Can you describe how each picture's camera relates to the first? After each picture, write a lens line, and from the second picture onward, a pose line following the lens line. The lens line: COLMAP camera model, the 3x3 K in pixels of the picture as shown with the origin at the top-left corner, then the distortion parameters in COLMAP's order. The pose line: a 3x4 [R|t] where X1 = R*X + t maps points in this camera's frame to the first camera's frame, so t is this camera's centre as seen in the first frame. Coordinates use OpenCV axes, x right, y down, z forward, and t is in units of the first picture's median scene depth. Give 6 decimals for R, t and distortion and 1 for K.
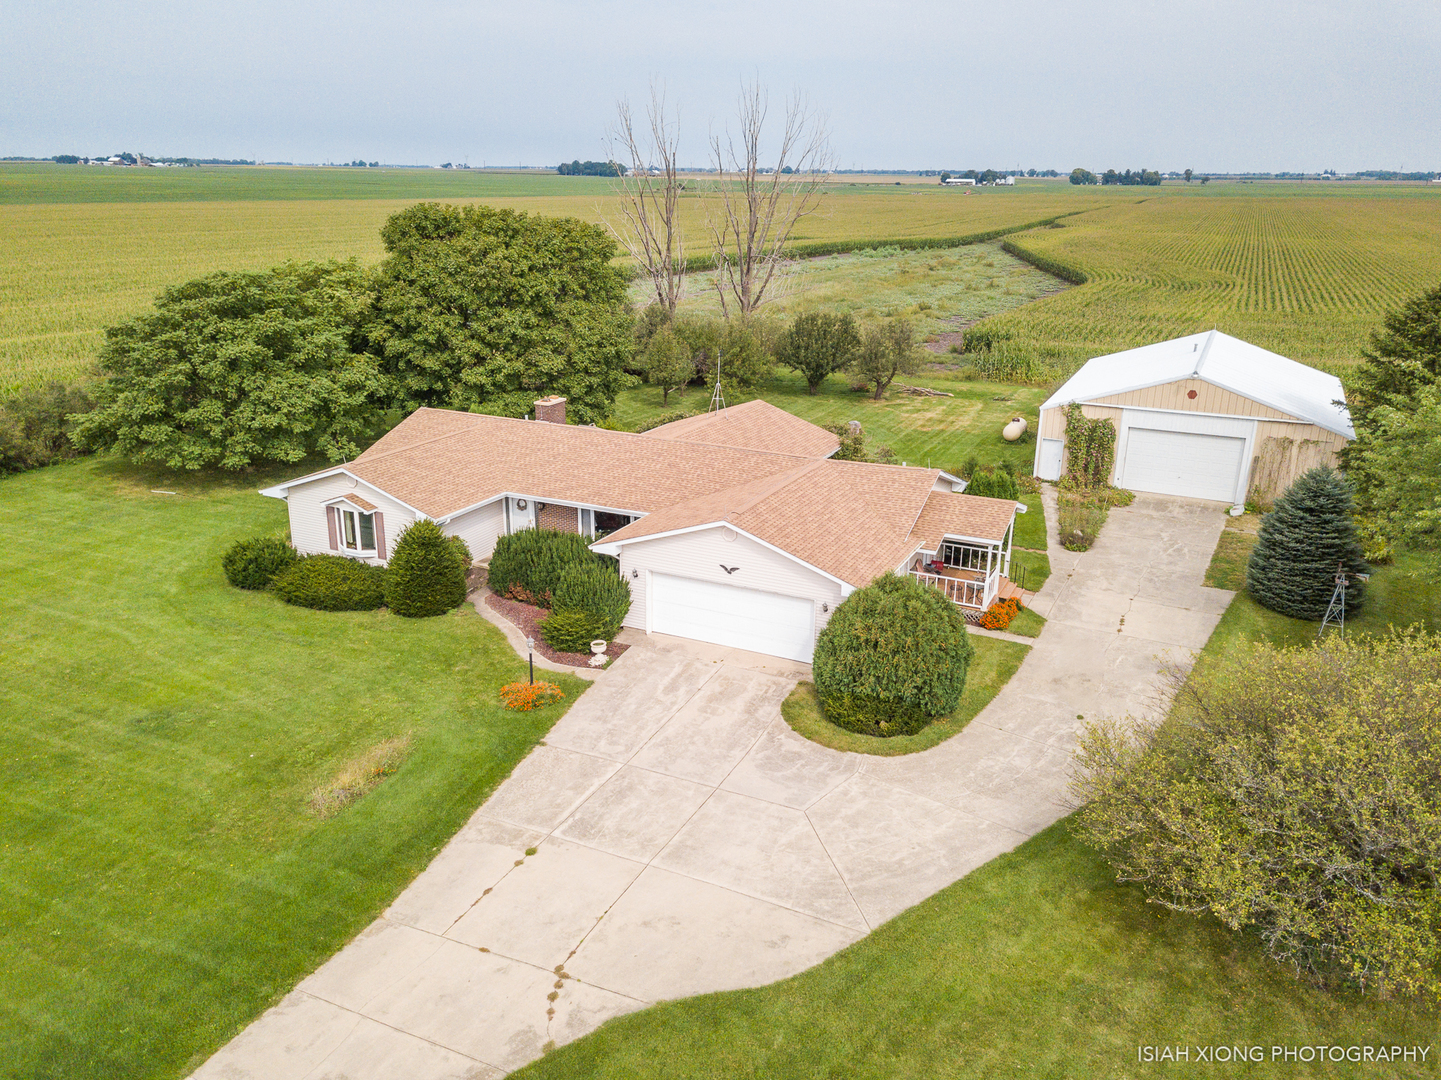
lens RADIAL K [[1103.8, 0, 711.9], [0, 1103.8, 543.2], [0, 0, 1]] dist [0.021099, 0.008407]
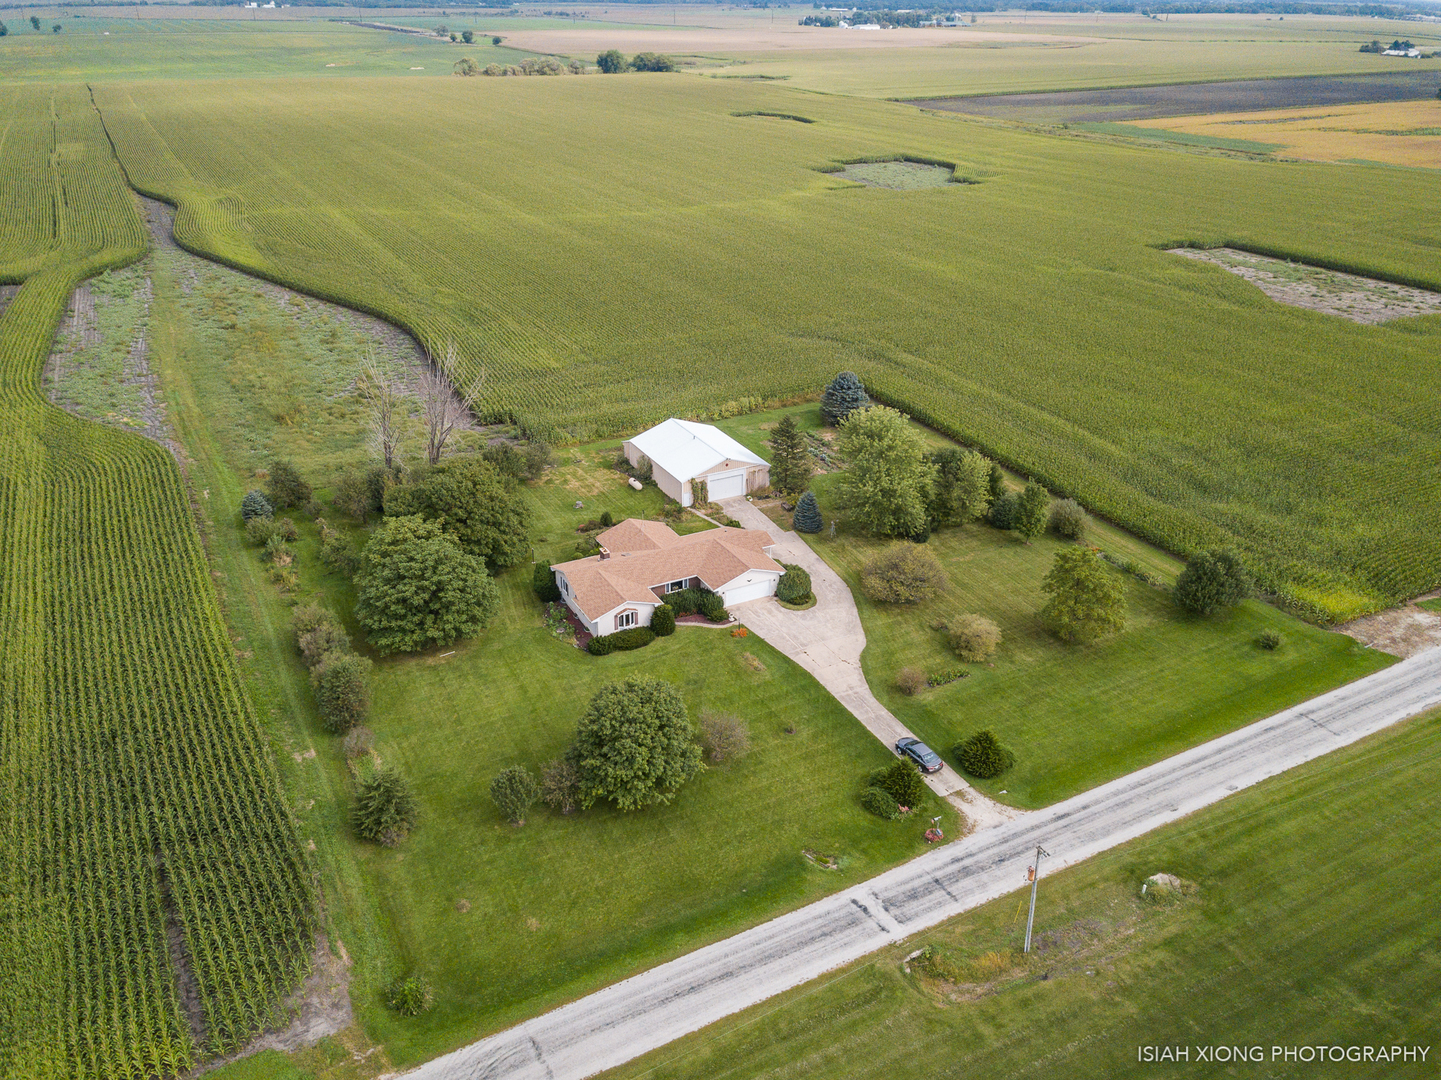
lens RADIAL K [[1103.8, 0, 711.9], [0, 1103.8, 543.2], [0, 0, 1]] dist [0.021099, 0.008407]
pose [[0.598722, -0.365755, 0.712570, -1.886175], [0.257299, 0.930323, 0.261335, -0.777391], [-0.758505, 0.026877, 0.651113, -0.919084]]
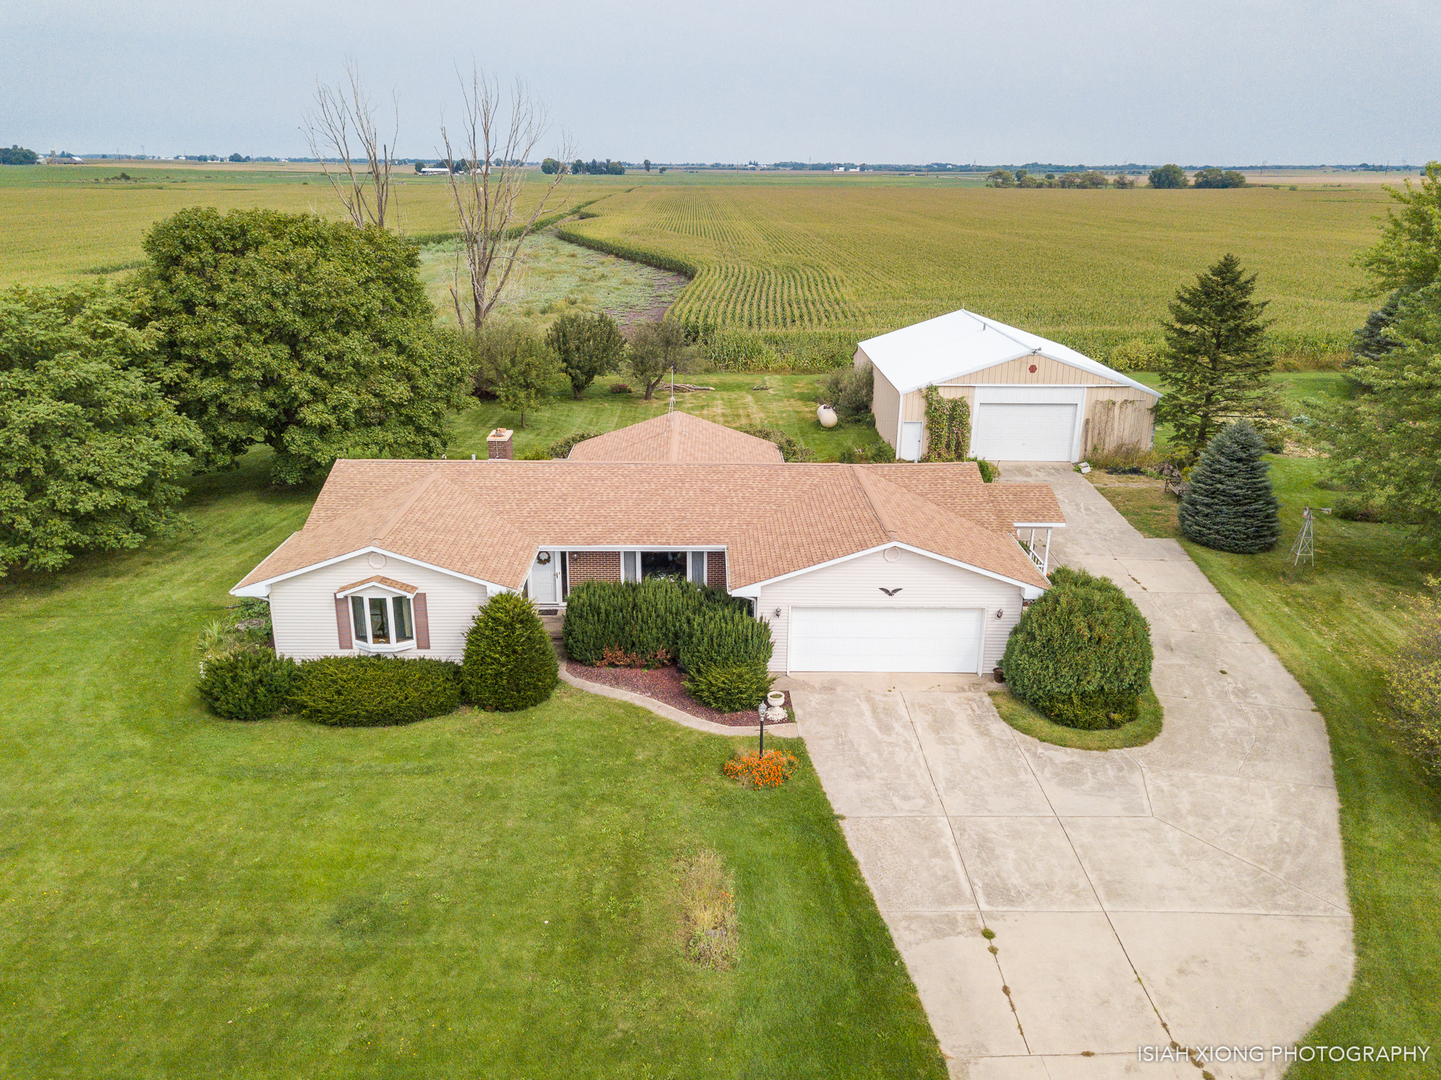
lens RADIAL K [[1103.8, 0, 711.9], [0, 1103.8, 543.2], [0, 0, 1]] dist [0.021099, 0.008407]
pose [[0.899311, -0.145749, 0.412306, -0.372851], [0.142111, 0.989056, 0.039658, -0.056420], [-0.413574, 0.022929, 0.910182, 0.141969]]
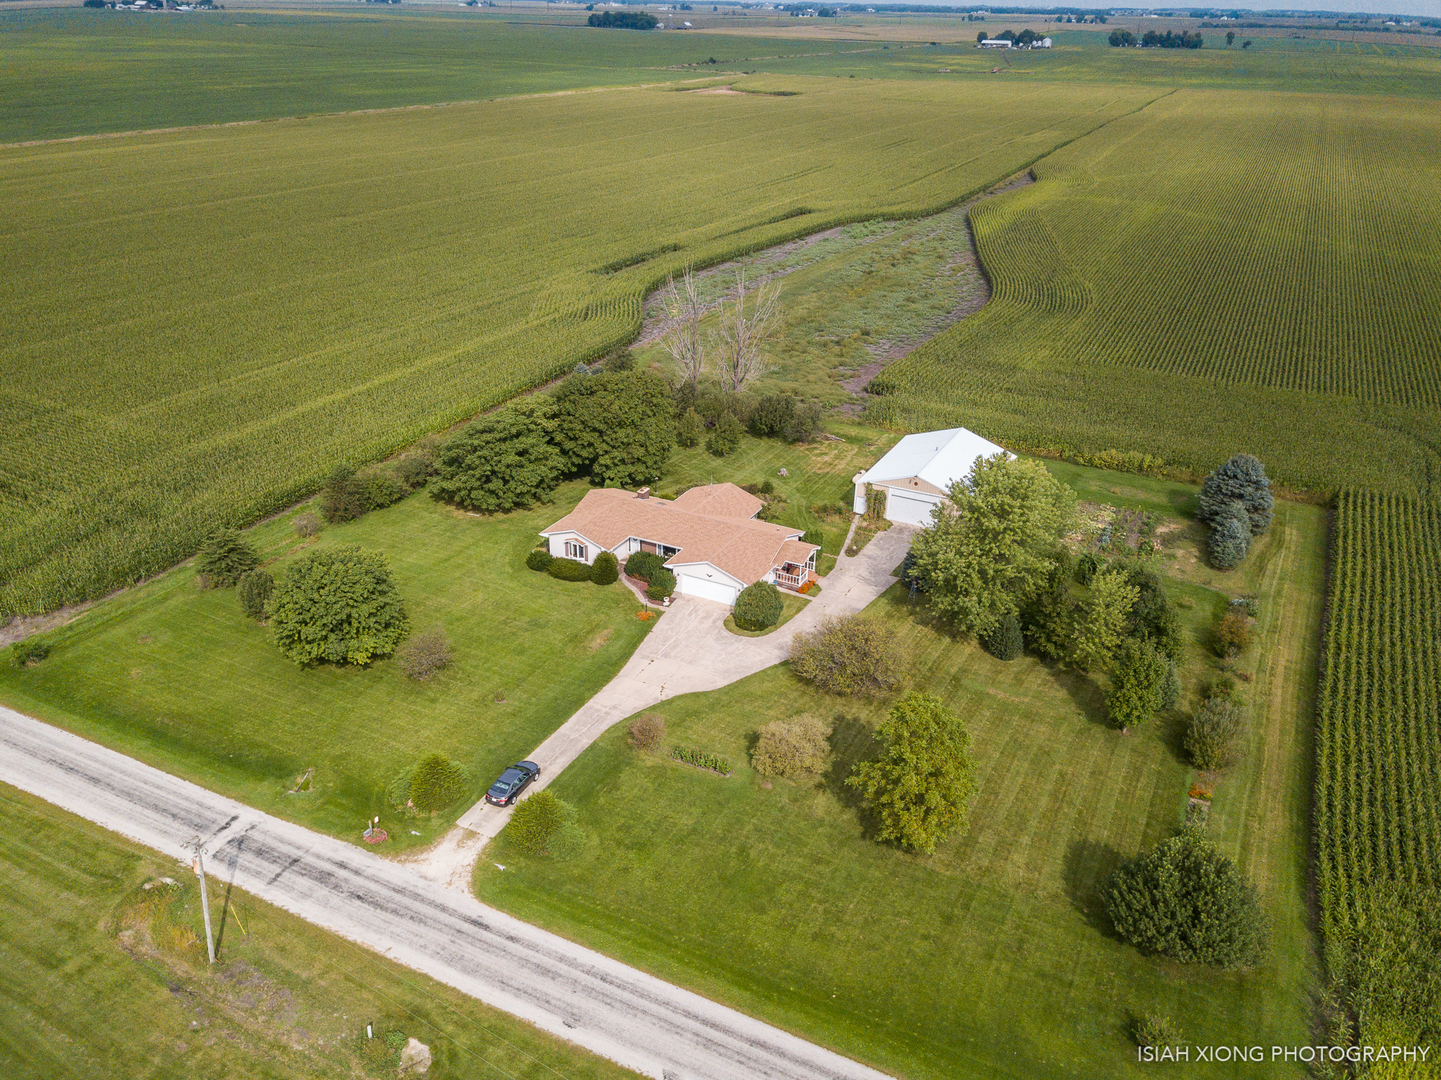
lens RADIAL K [[1103.8, 0, 711.9], [0, 1103.8, 543.2], [0, 0, 1]] dist [0.021099, 0.008407]
pose [[0.999567, 0.018019, -0.023275, 0.067561], [-0.014825, 0.991301, 0.130773, -0.340885], [0.025429, -0.130372, 0.991139, -1.481194]]
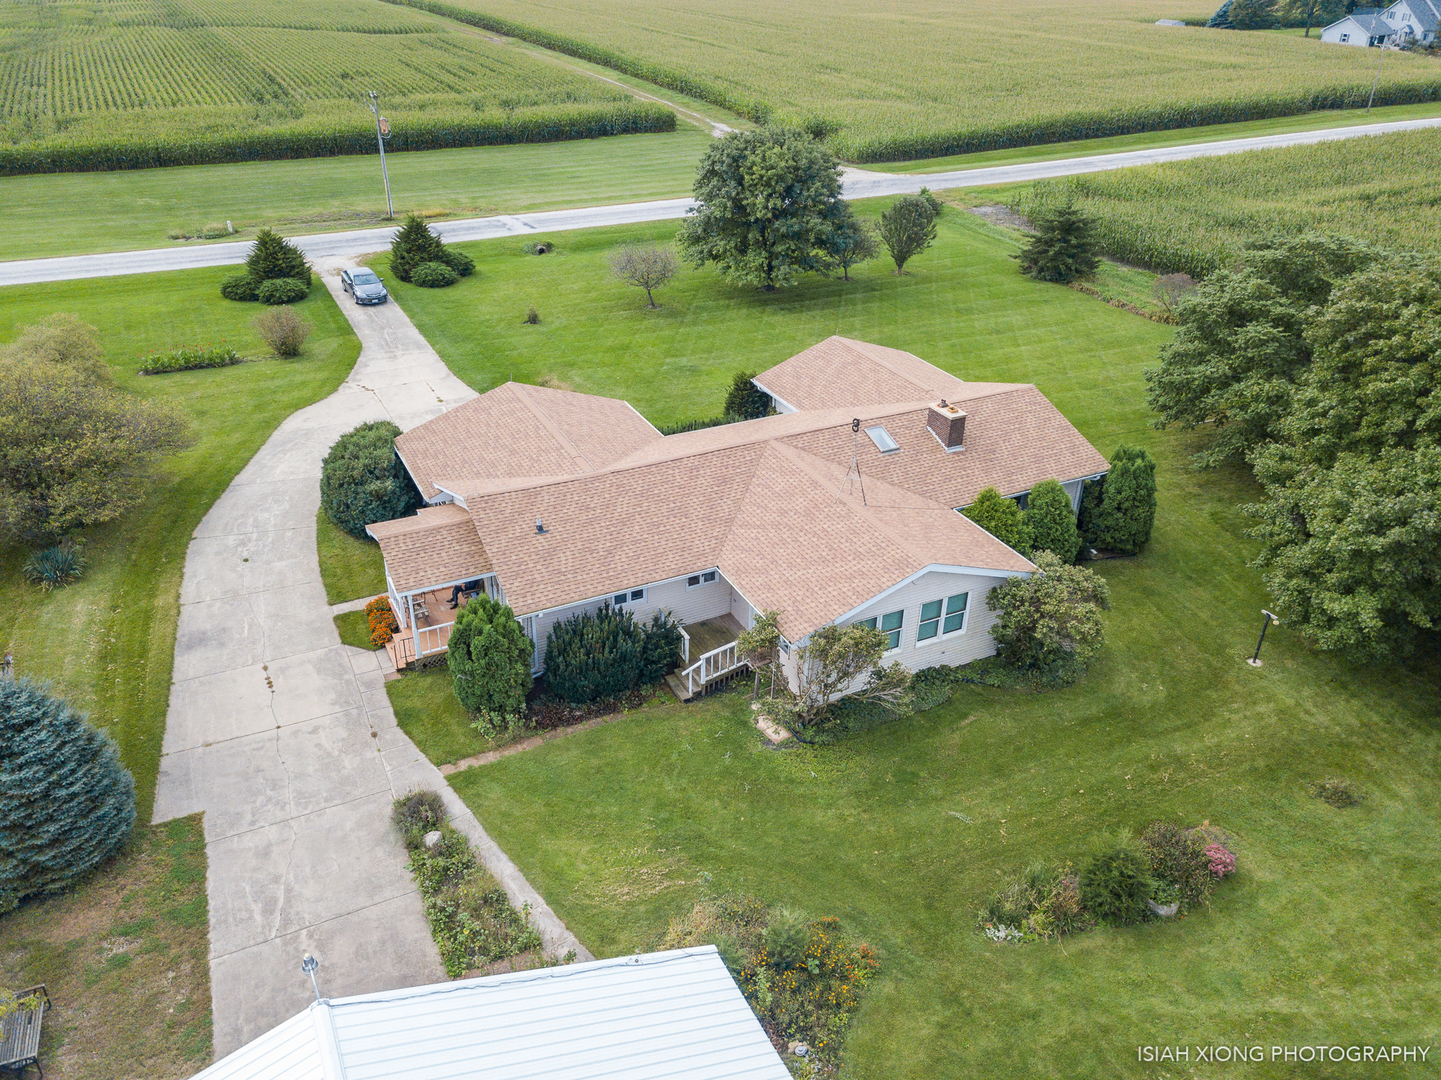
lens RADIAL K [[1103.8, 0, 711.9], [0, 1103.8, 543.2], [0, 0, 1]] dist [0.021099, 0.008407]
pose [[-0.611932, 0.369415, -0.699336, 0.601631], [-0.275271, 0.729457, 0.626193, -0.543723], [0.741461, 0.575695, -0.344689, 1.233059]]
